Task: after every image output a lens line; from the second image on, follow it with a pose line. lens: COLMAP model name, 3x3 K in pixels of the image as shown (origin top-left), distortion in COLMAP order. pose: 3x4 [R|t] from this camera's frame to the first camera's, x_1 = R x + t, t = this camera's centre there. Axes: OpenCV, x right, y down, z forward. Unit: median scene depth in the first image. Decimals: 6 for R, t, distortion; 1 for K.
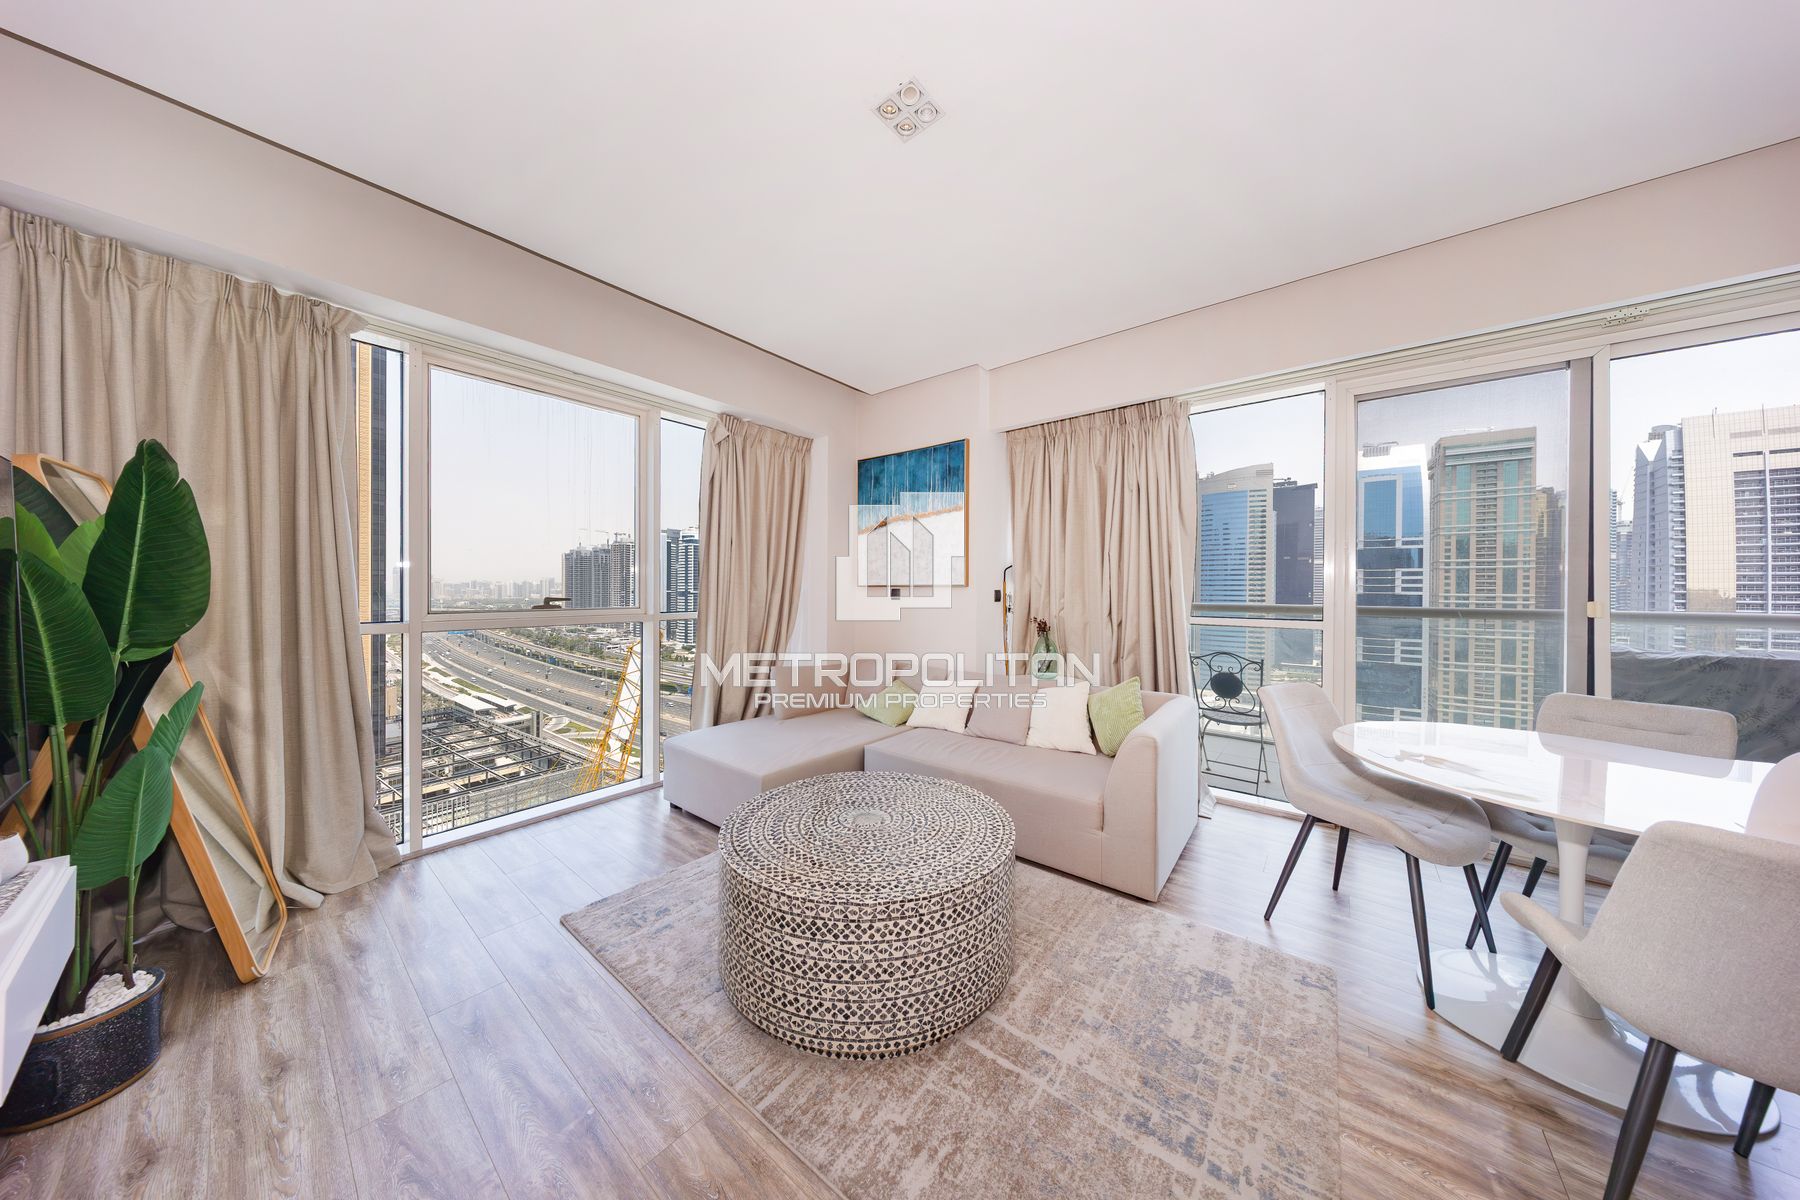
lens RADIAL K [[535.6, 0, 898.5], [0, 535.6, 594.3], [0, 0, 1]] dist [-0.000552, 0.000008]
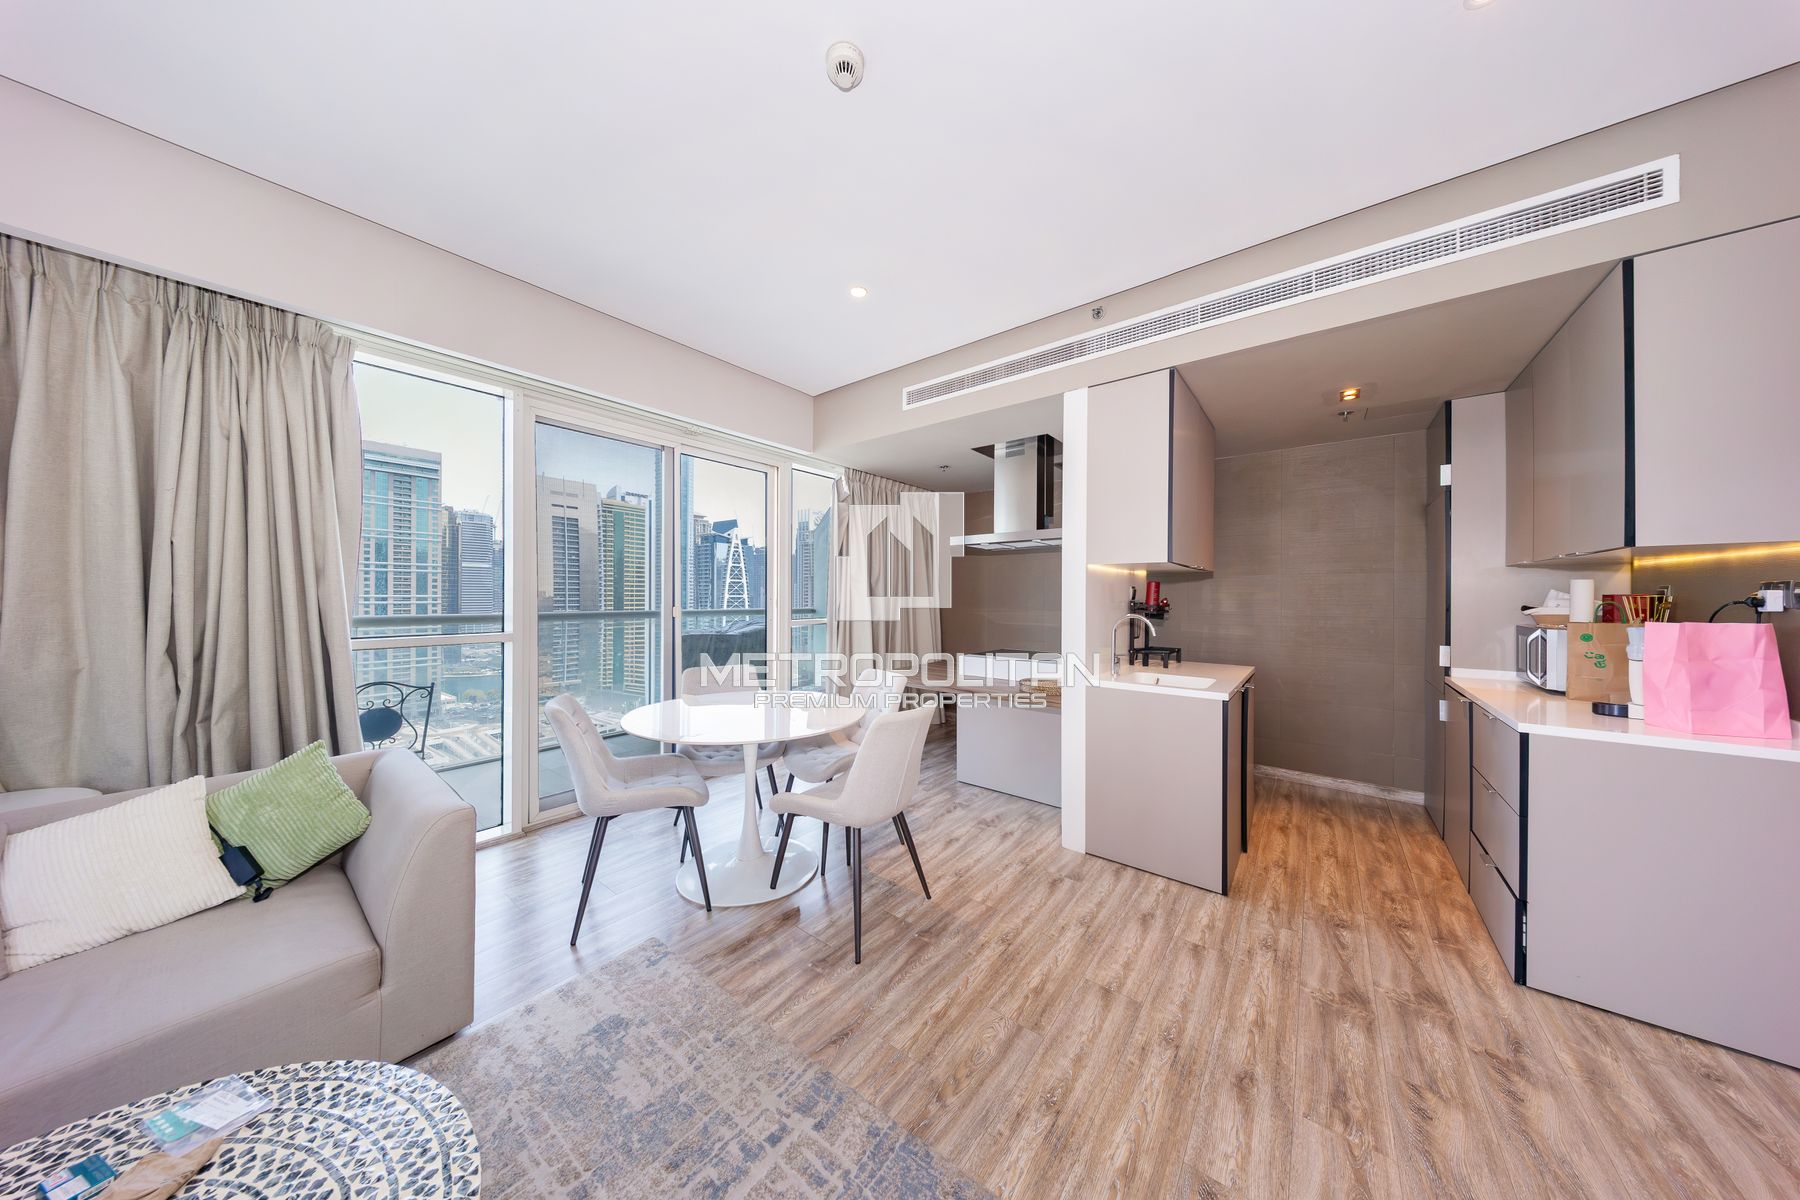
lens RADIAL K [[535.6, 0, 898.5], [0, 535.6, 594.3], [0, 0, 1]] dist [-0.000552, 0.000008]
pose [[-0.011281, -0.004228, 0.999927, -0.311691], [0.006468, 0.999970, 0.004301, -0.030024], [-0.999915, 0.006516, -0.011253, 0.457385]]
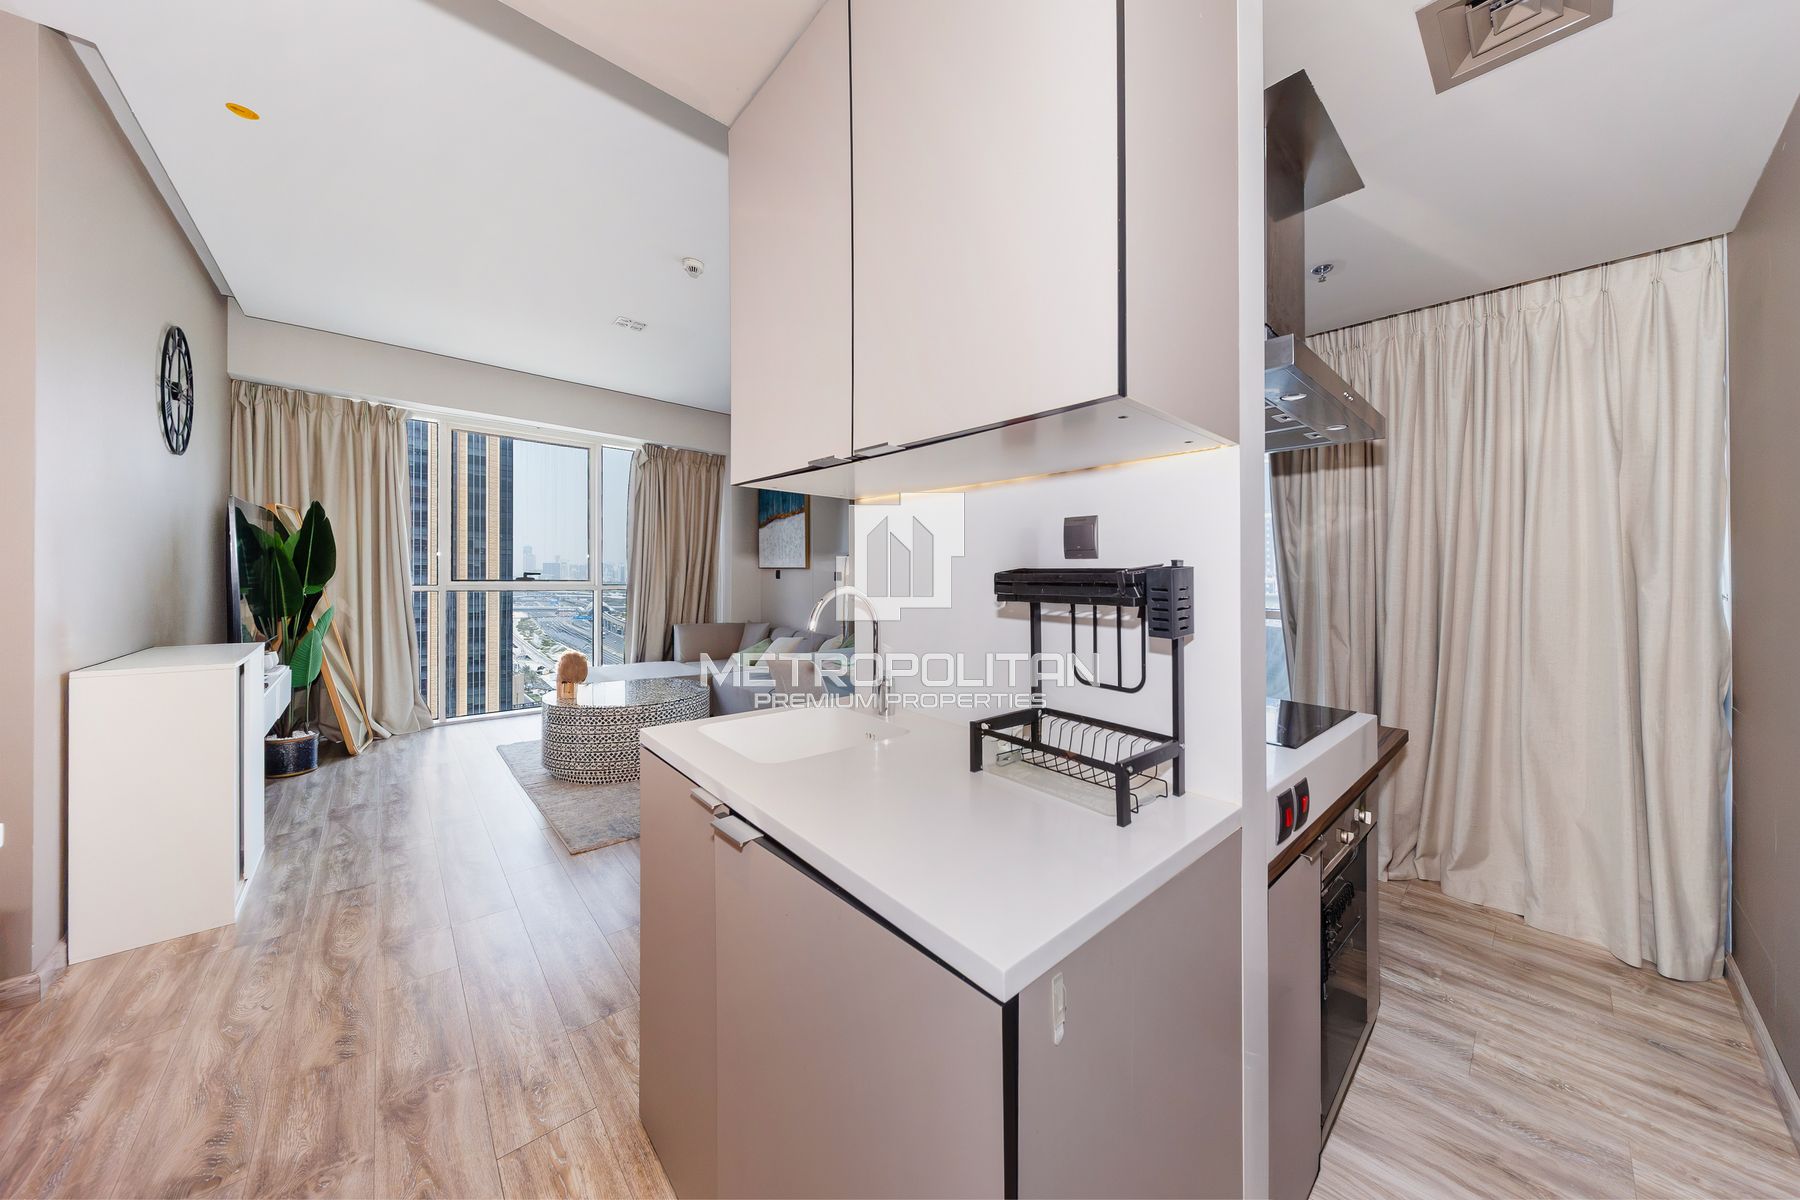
lens RADIAL K [[594.6, 0, 897.3], [0, 594.6, 590.9], [0, 0, 1]] dist [-0.000474, -0.000041]
pose [[0.985145, 0.022877, -0.170191, 1.310282], [-0.020456, 0.999663, 0.015967, 0.018815], [0.170499, -0.012248, 0.985282, -0.949112]]
